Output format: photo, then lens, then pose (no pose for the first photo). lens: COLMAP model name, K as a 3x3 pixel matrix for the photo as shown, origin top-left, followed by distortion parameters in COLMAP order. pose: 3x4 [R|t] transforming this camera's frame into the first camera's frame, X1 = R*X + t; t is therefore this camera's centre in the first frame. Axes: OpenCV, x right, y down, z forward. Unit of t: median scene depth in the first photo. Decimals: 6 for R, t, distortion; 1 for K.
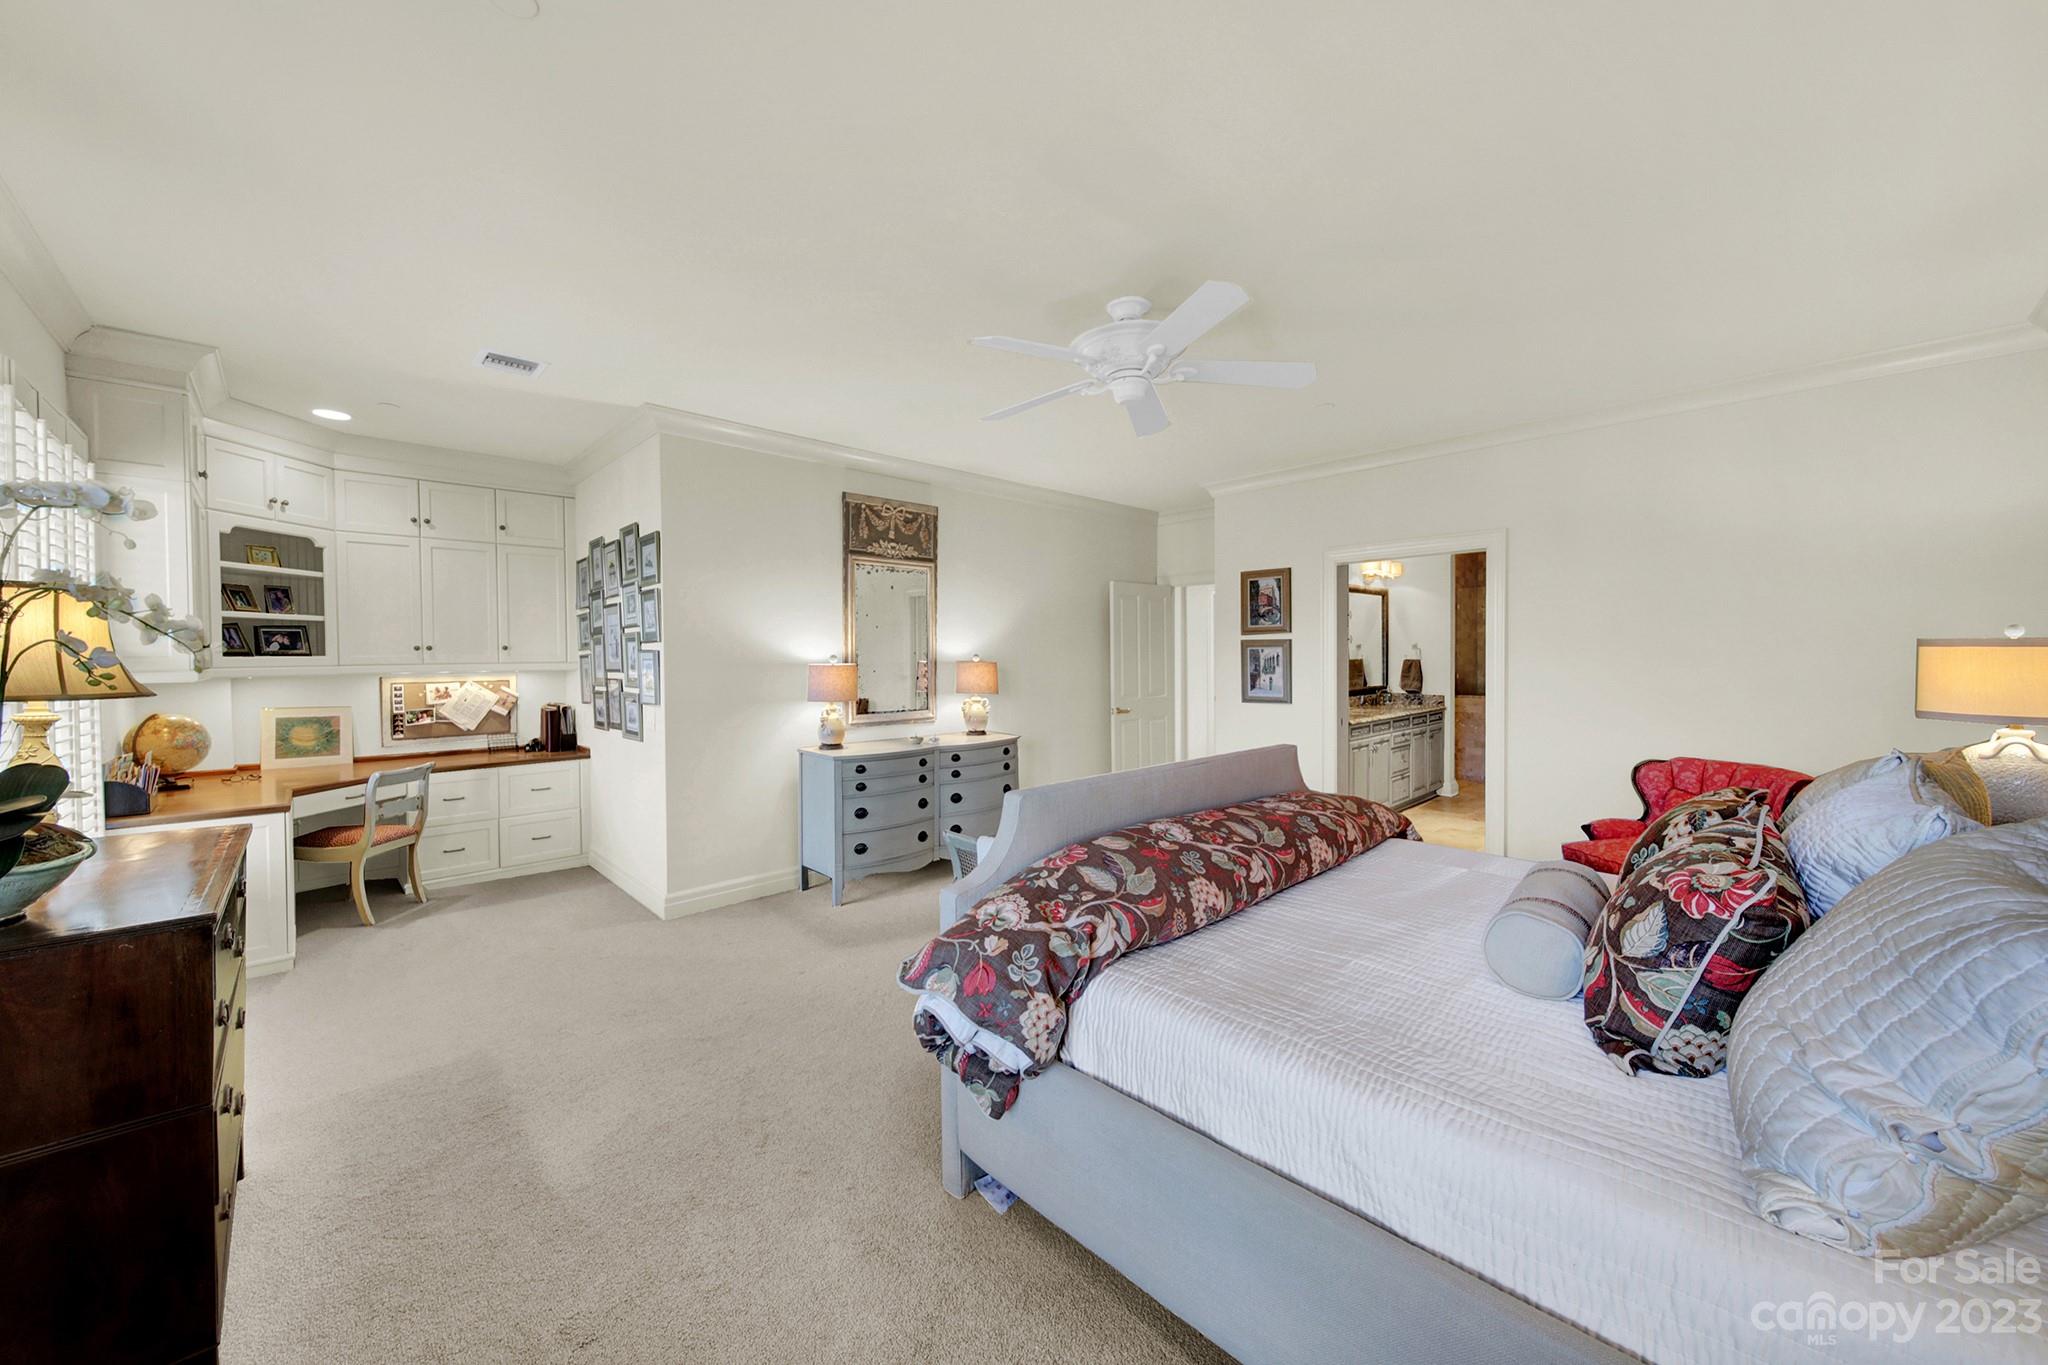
lens RADIAL K [[745.6, 0, 1019.0], [0, 745.6, 670.6], [0, 0, 1]] dist [0.001321, -0.000030]
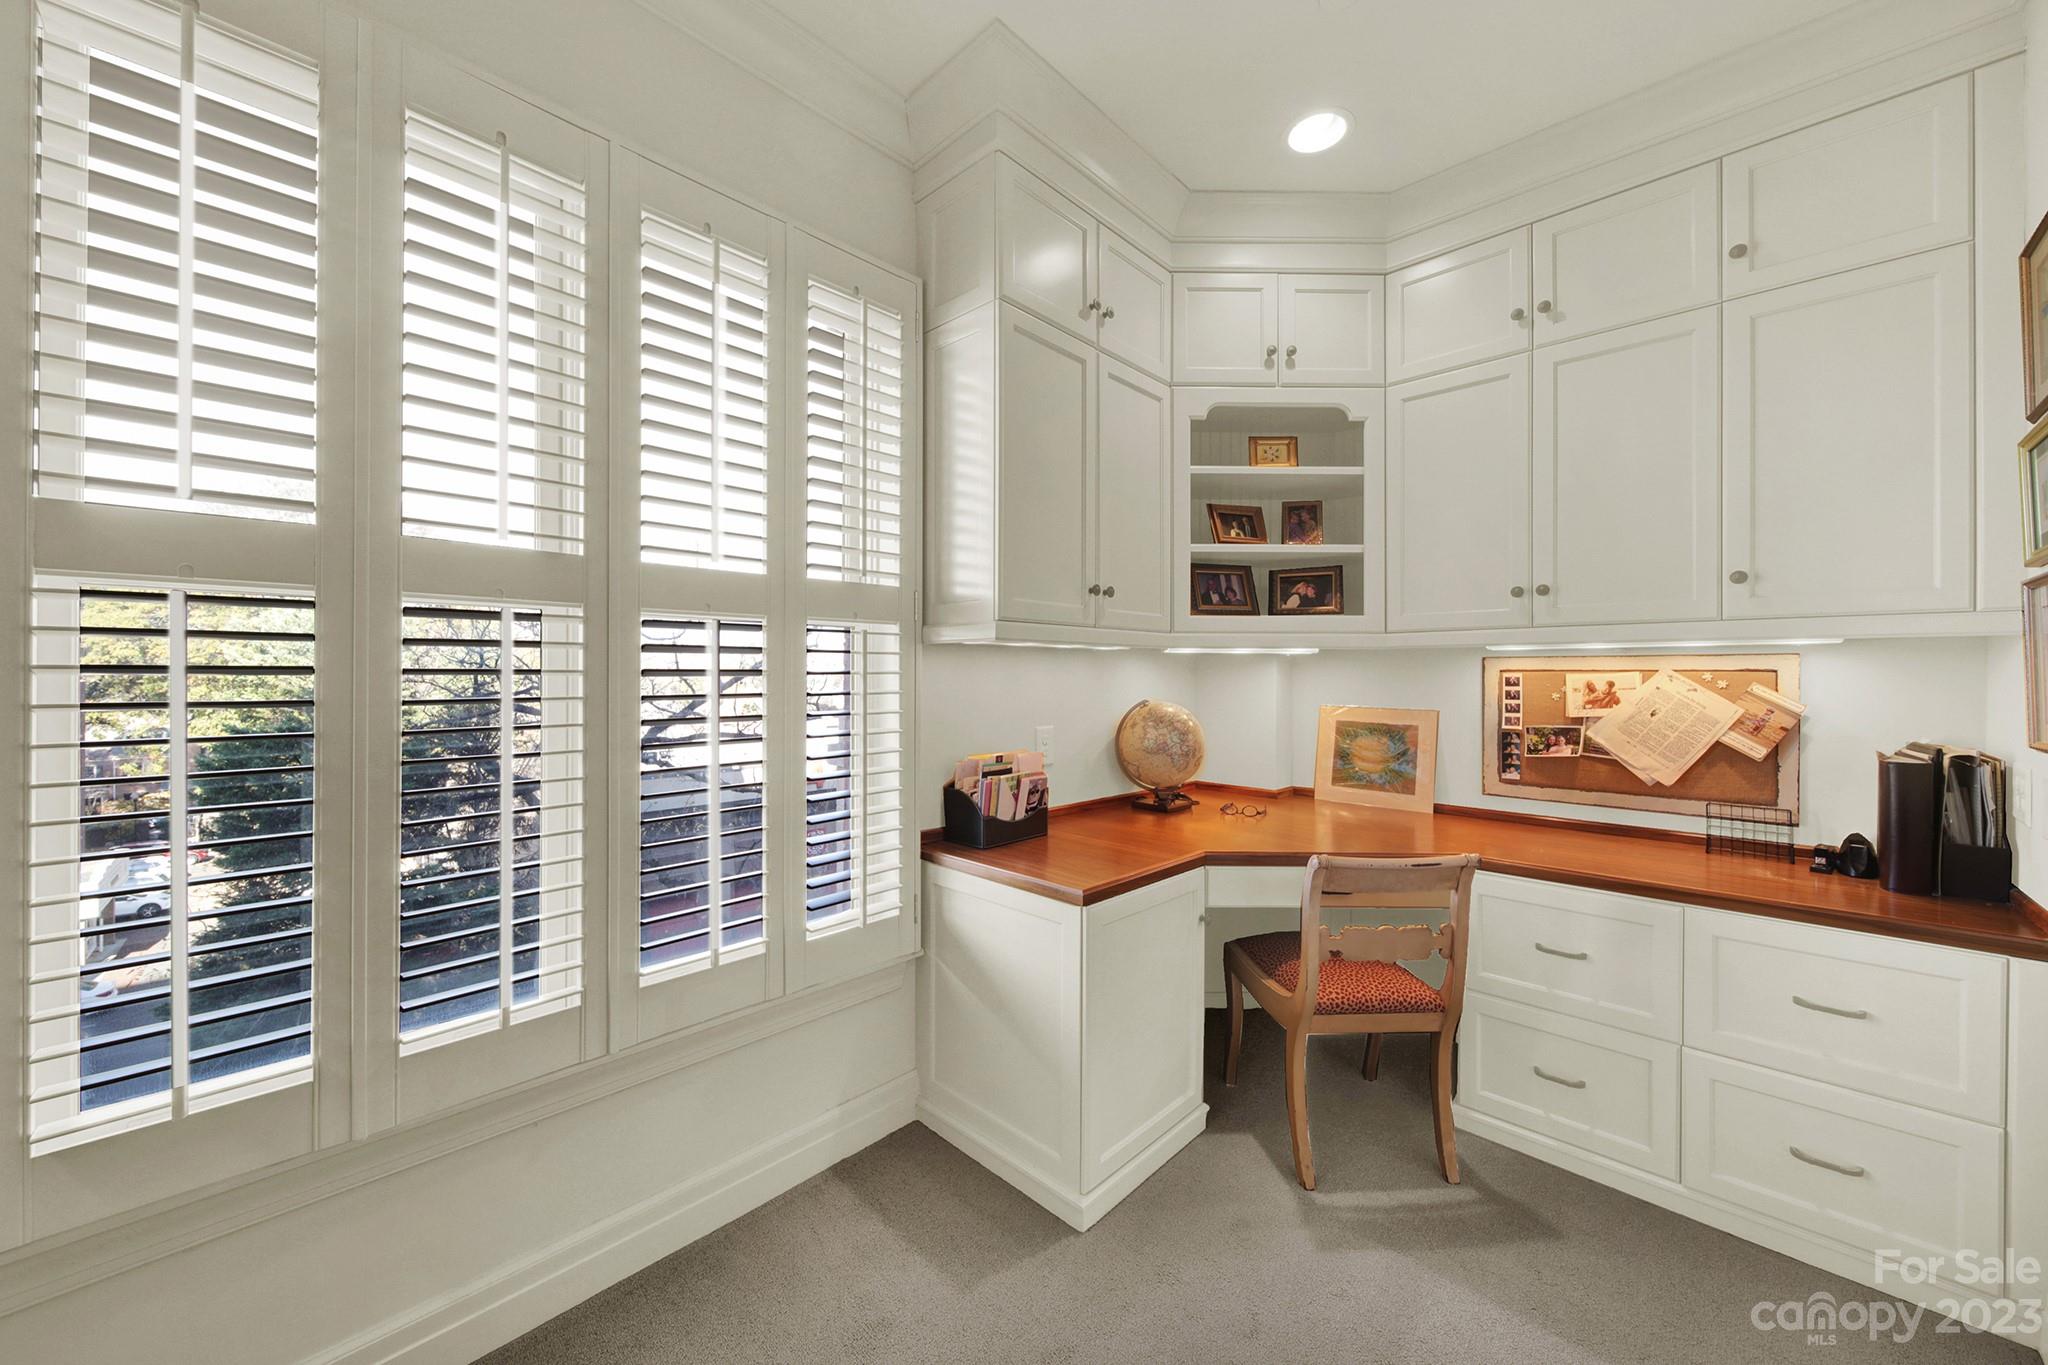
lens RADIAL K [[745.6, 0, 1018.7], [0, 745.6, 673.3], [0, 0, 1]] dist [0.001321, -0.000030]
pose [[0.034568, 0.010132, -0.999351, -0.347813], [-0.022150, 0.999711, 0.009369, 0.022103], [0.999157, 0.021812, 0.034783, 0.661032]]
